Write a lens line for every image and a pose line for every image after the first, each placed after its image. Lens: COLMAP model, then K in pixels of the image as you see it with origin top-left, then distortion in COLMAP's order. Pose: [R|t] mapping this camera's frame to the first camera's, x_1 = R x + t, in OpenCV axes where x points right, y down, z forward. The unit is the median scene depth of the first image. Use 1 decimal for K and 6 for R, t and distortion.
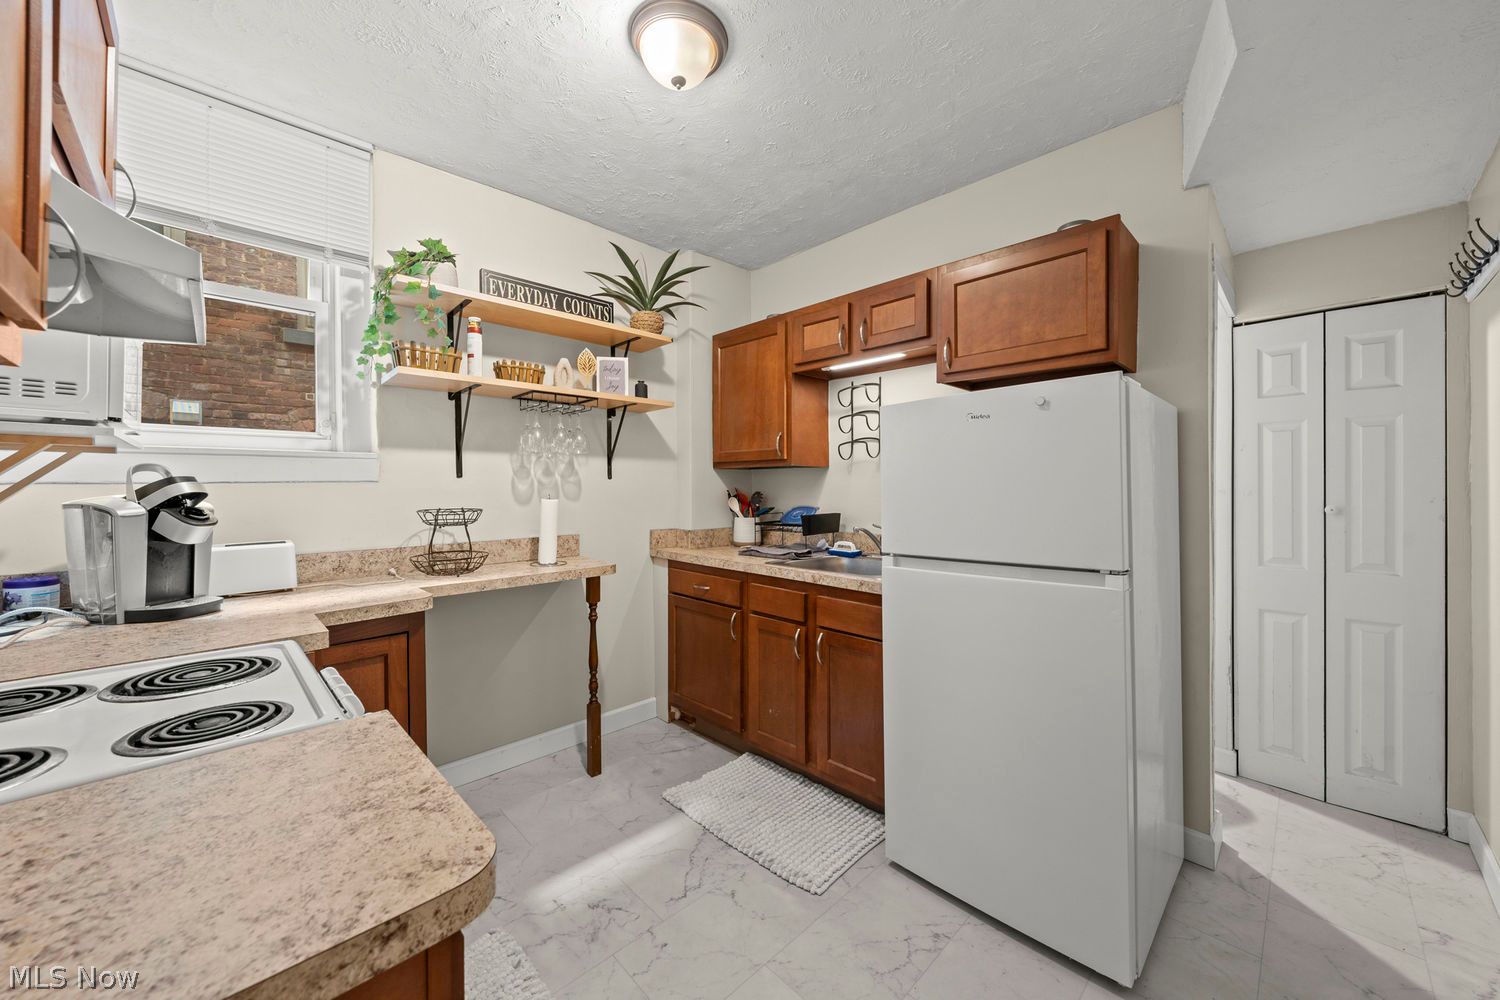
lens RADIAL K [[546.9, 0, 746.8], [0, 546.9, 489.3], [0, 0, 1]] dist [-0.003526, 0.000066]
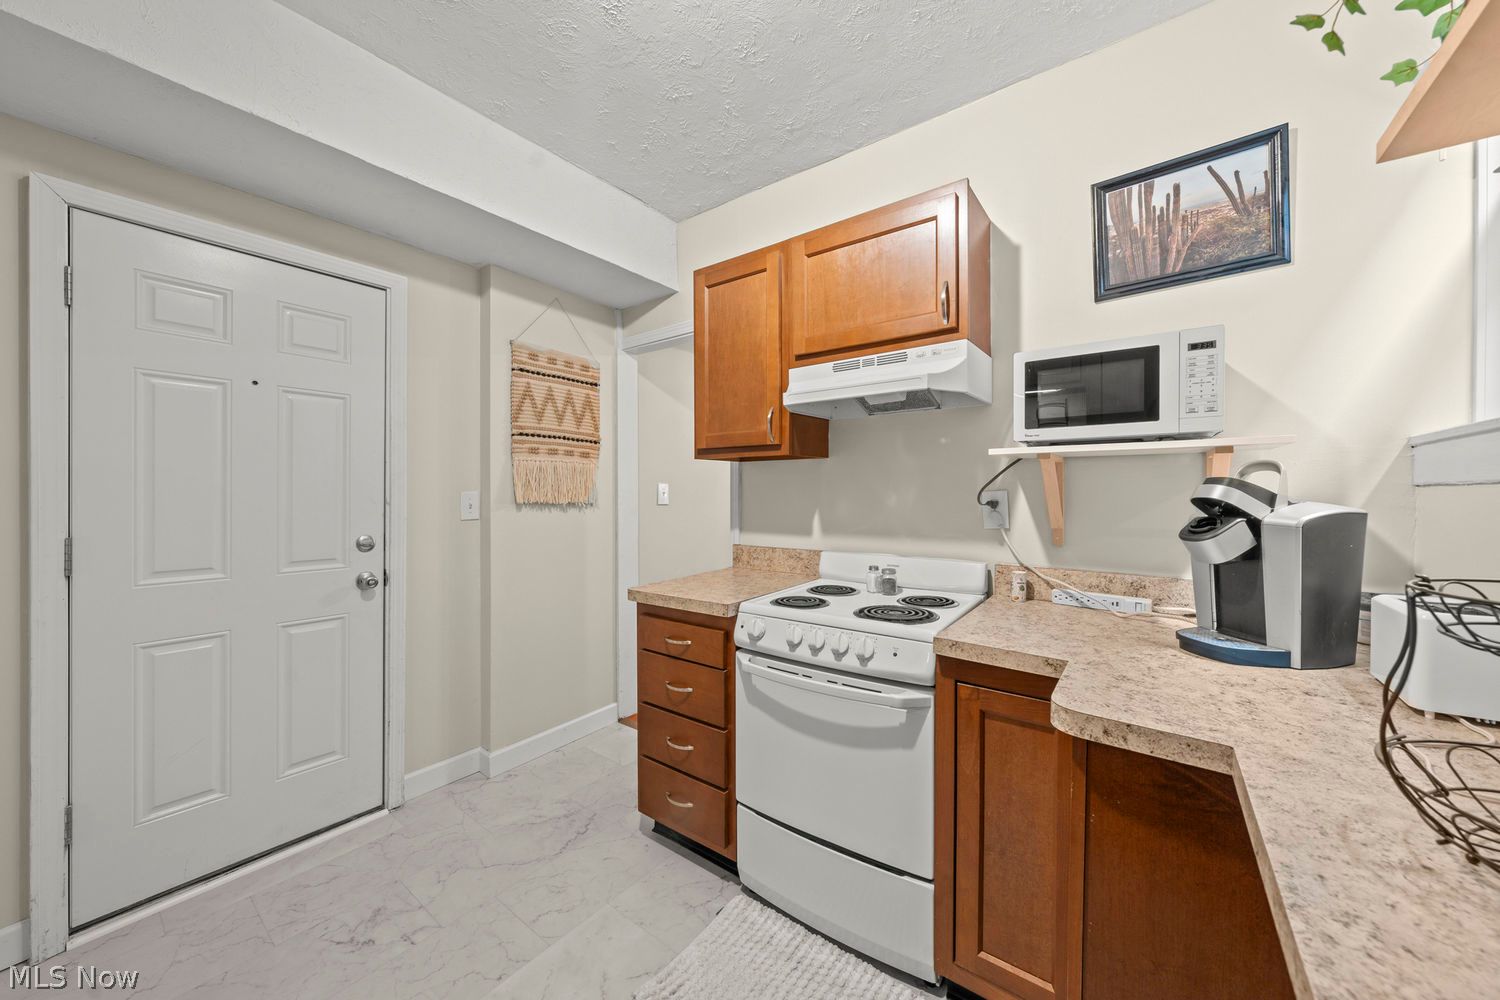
lens RADIAL K [[546.9, 0, 762.3], [0, 546.9, 493.9], [0, 0, 1]] dist [-0.003526, 0.000066]
pose [[-0.986211, 0.006527, -0.165363, -0.159325], [0.004502, 0.999910, 0.012613, -0.008508], [0.165431, 0.011695, -0.986152, 1.021616]]
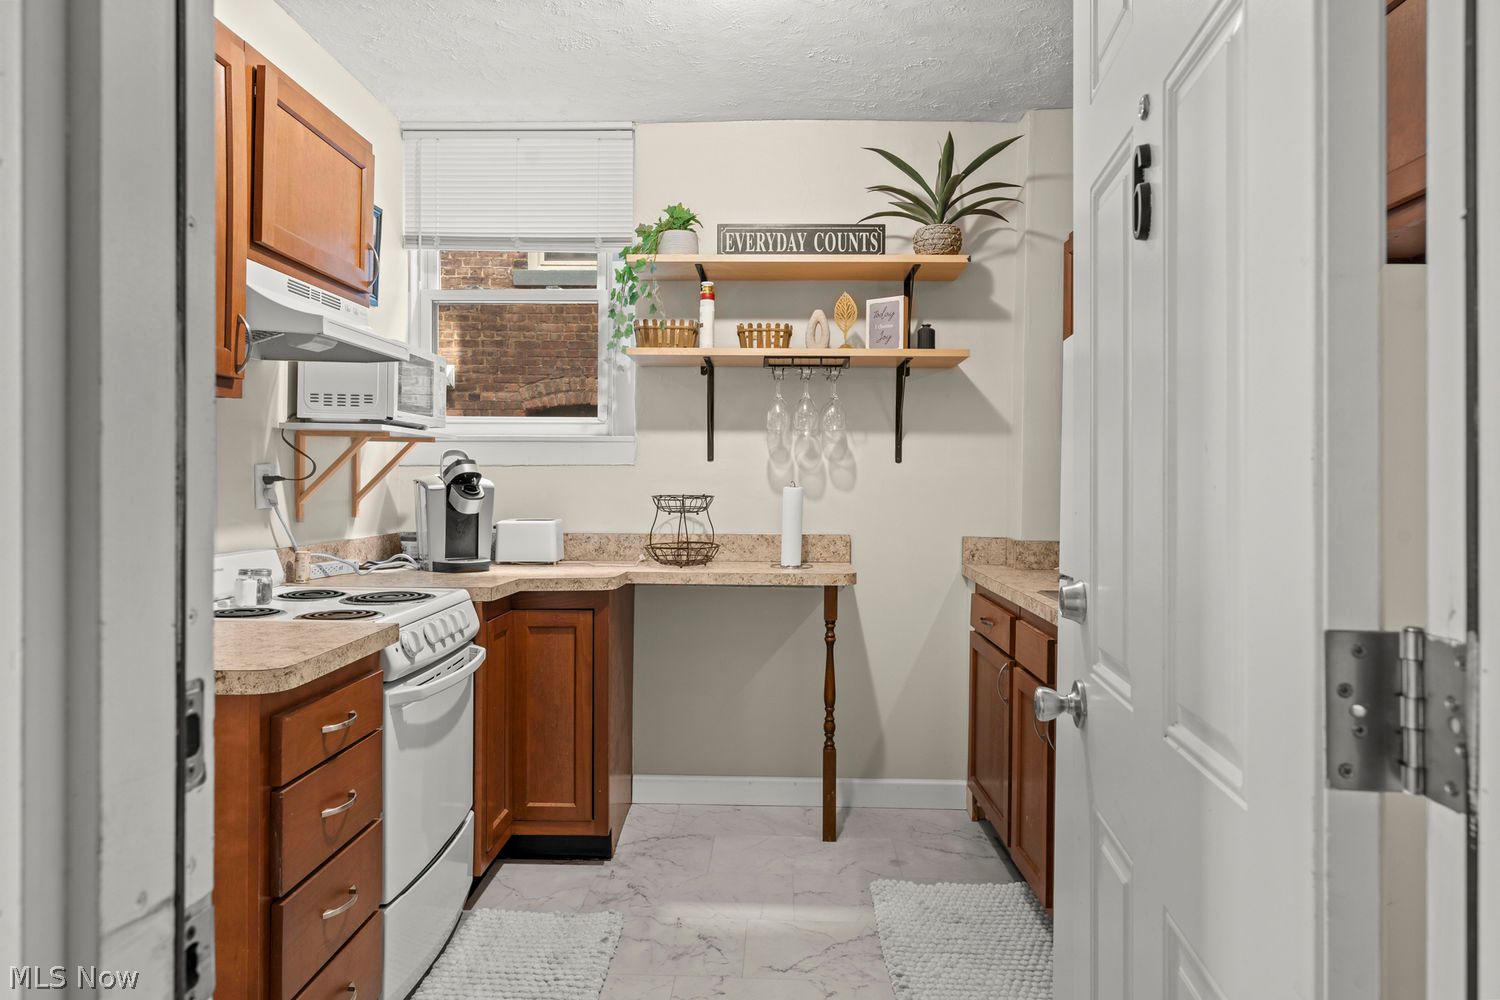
lens RADIAL K [[904.2, 0, 744.5], [0, 904.2, 493.5], [0, 0, 1]] dist [0.005102, -0.001089]
pose [[0.695000, 0.019398, -0.718748, 0.545751], [-0.014283, 0.999811, 0.013172, 0.010753], [0.718868, 0.001112, 0.695146, 0.011719]]
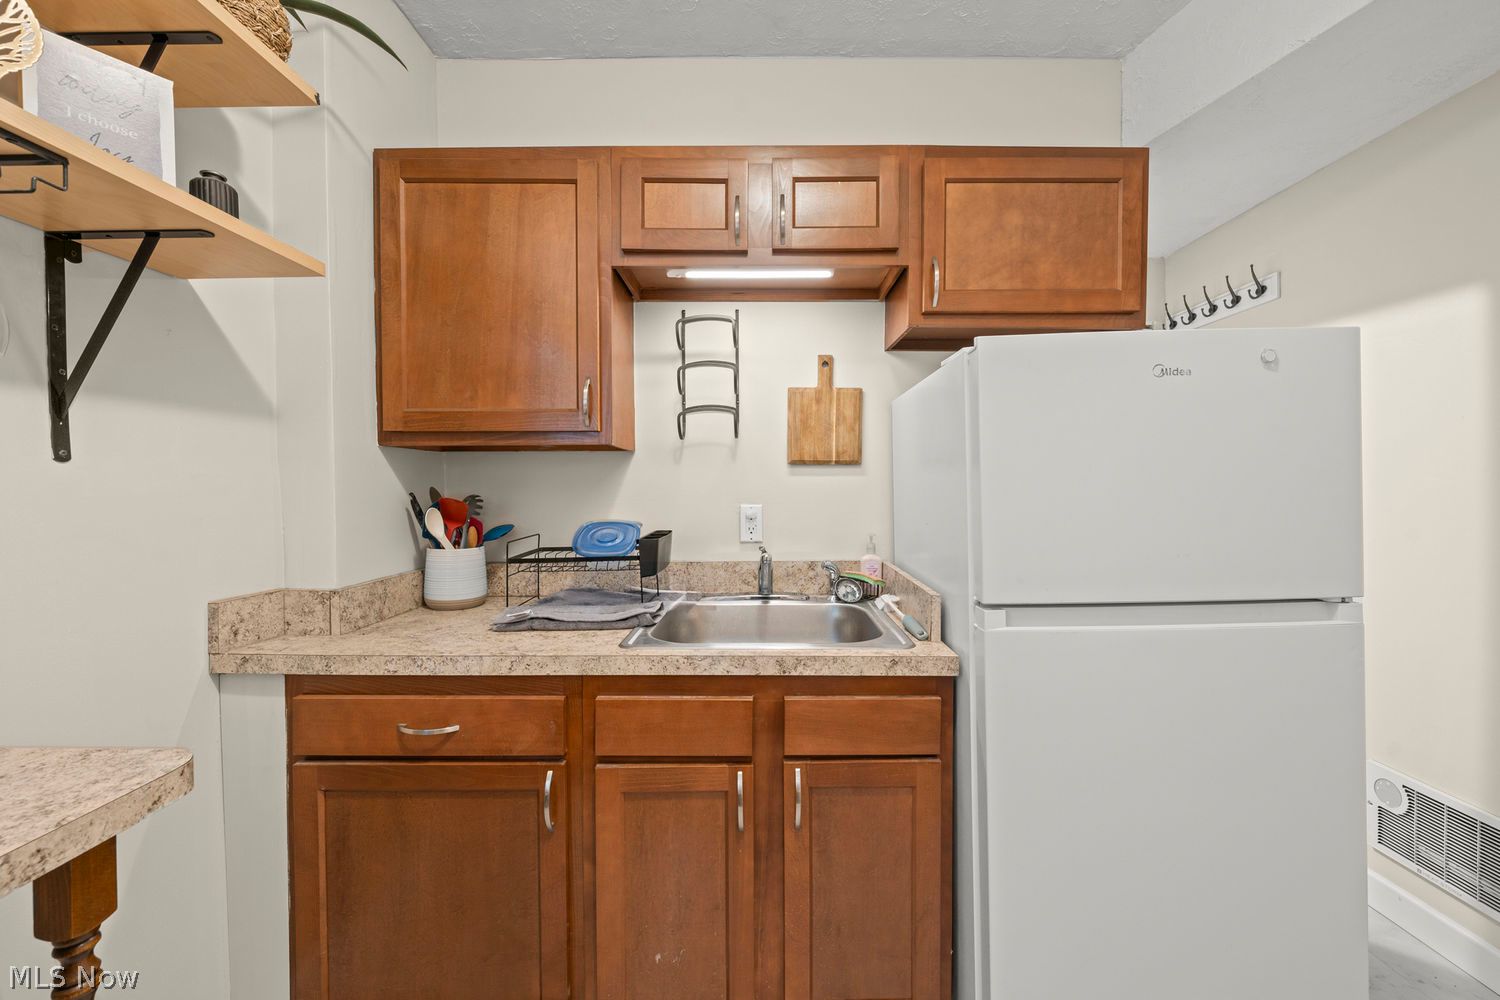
lens RADIAL K [[591.1, 0, 754.7], [0, 591.1, 490.4], [0, 0, 1]] dist [0.000962, -0.000925]
pose [[0.693157, -0.008416, 0.720737, -0.251722], [0.005716, 0.999965, 0.006179, -0.002230], [-0.720764, -0.000163, 0.693181, 0.557825]]
